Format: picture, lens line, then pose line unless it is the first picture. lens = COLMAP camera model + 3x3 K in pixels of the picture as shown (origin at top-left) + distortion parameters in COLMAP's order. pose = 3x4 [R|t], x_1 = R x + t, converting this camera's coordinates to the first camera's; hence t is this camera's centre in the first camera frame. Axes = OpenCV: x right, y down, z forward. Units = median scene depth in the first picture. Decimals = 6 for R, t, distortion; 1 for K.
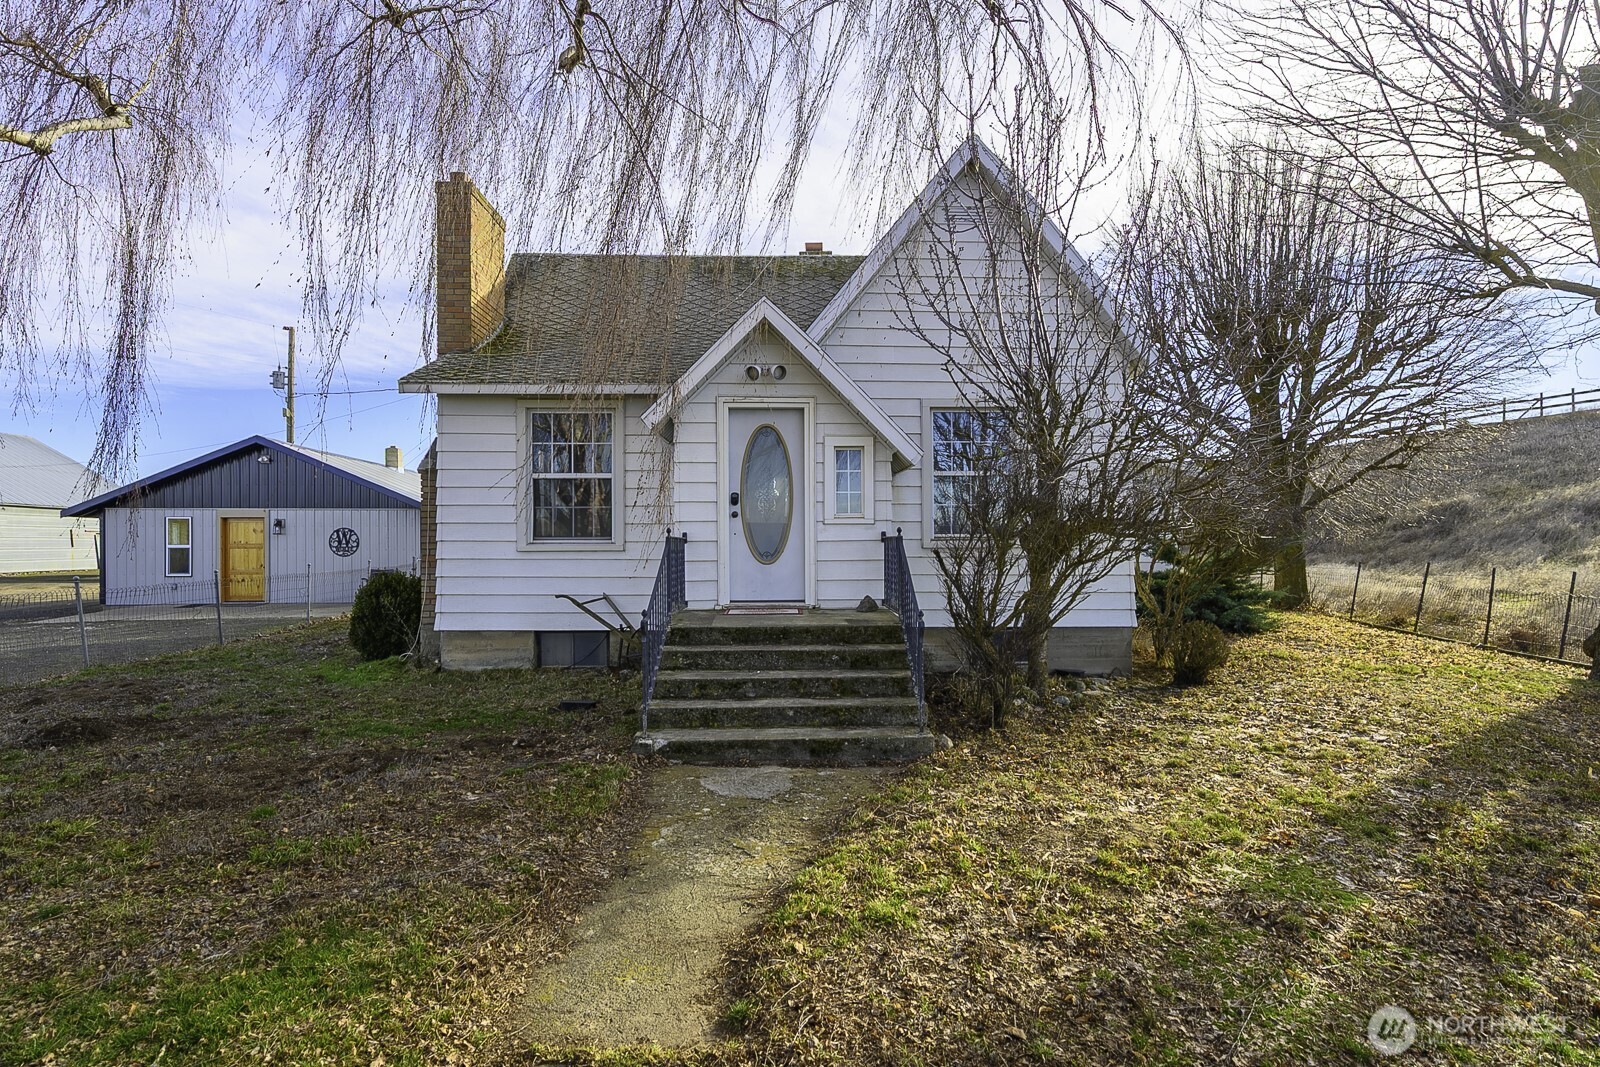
lens RADIAL K [[840.2, 0, 803.2], [0, 840.2, 533.7], [0, 0, 1]] dist [0.005140, 0.000643]
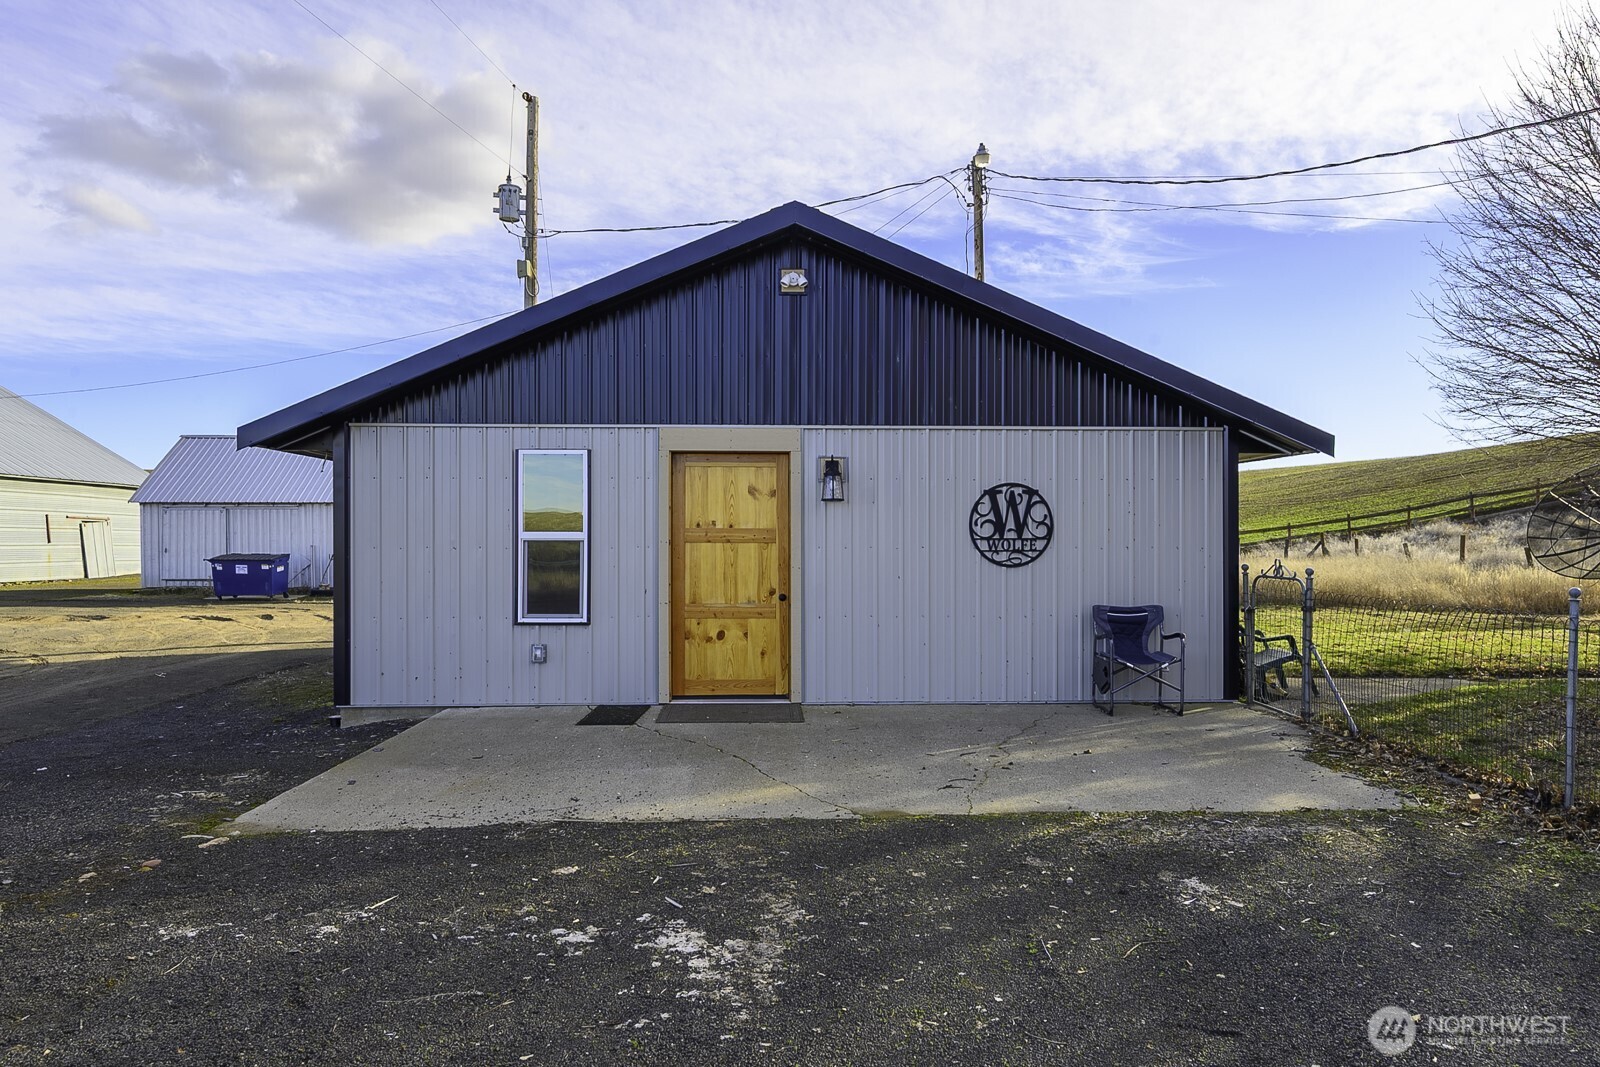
lens RADIAL K [[1031.0, 0, 797.6], [0, 1031.0, 533.7], [0, 0, 1]] dist [-0.001193, -0.000163]
pose [[0.998565, 0.001607, -0.053522, -0.610848], [-0.000991, 0.999933, 0.011531, 0.008918], [0.053537, -0.011461, 0.998500, 0.577581]]
